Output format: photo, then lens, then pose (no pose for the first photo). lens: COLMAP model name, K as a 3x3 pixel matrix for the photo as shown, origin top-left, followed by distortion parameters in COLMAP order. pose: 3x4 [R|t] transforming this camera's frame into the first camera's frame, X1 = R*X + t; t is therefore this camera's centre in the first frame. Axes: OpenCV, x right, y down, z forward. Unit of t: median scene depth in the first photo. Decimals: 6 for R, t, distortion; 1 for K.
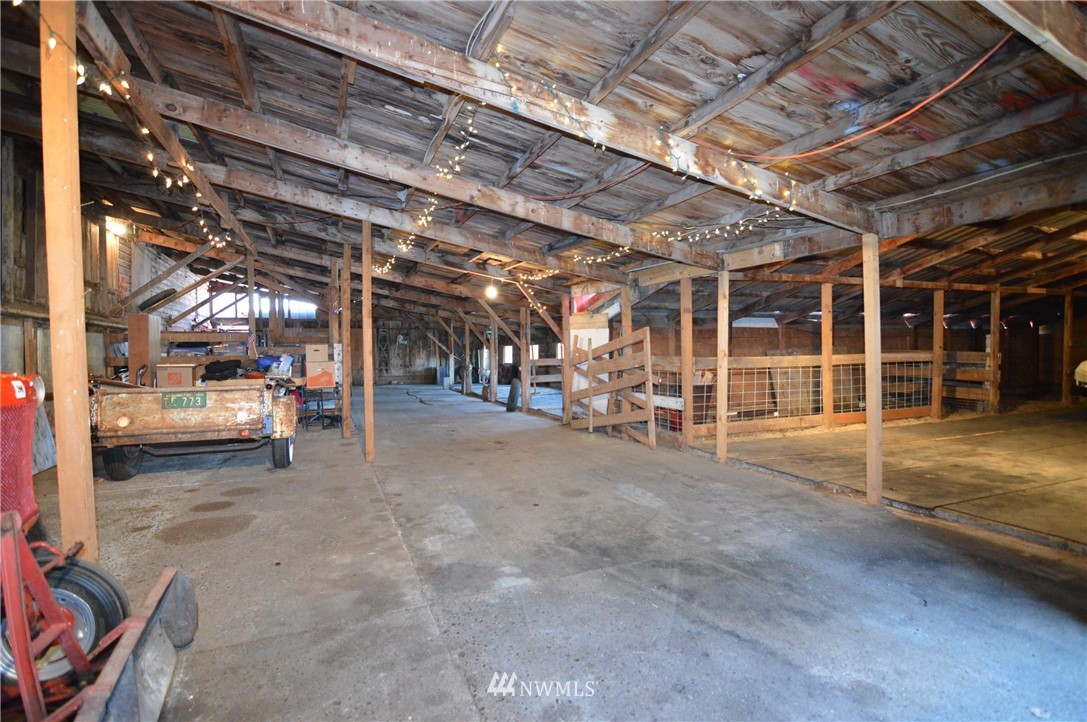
lens RADIAL K [[533.3, 0, 543.5], [0, 533.3, 361.0], [0, 0, 1]] dist [-0.010779, -0.006343]
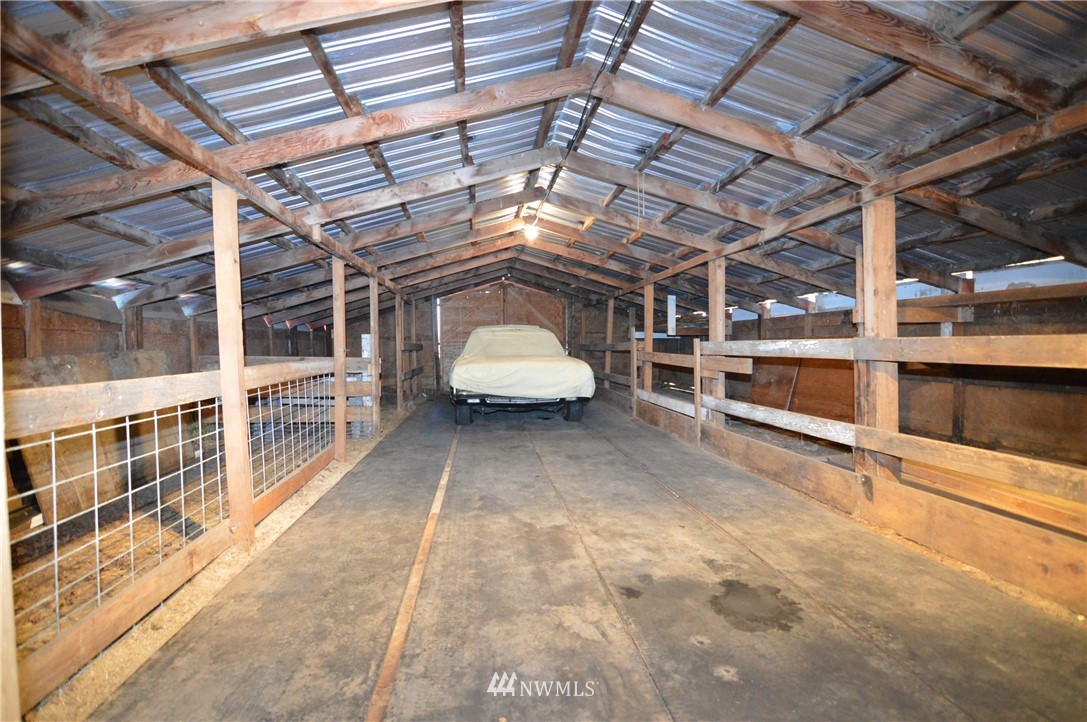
lens RADIAL K [[544.6, 0, 543.5], [0, 544.6, 361.0], [0, 0, 1]] dist [-0.014423, -0.000956]
pose [[0.279857, -0.019838, 0.959837, 0.171805], [0.031592, 0.999435, 0.011445, -0.012605], [-0.959522, 0.027121, 0.280326, 0.544513]]
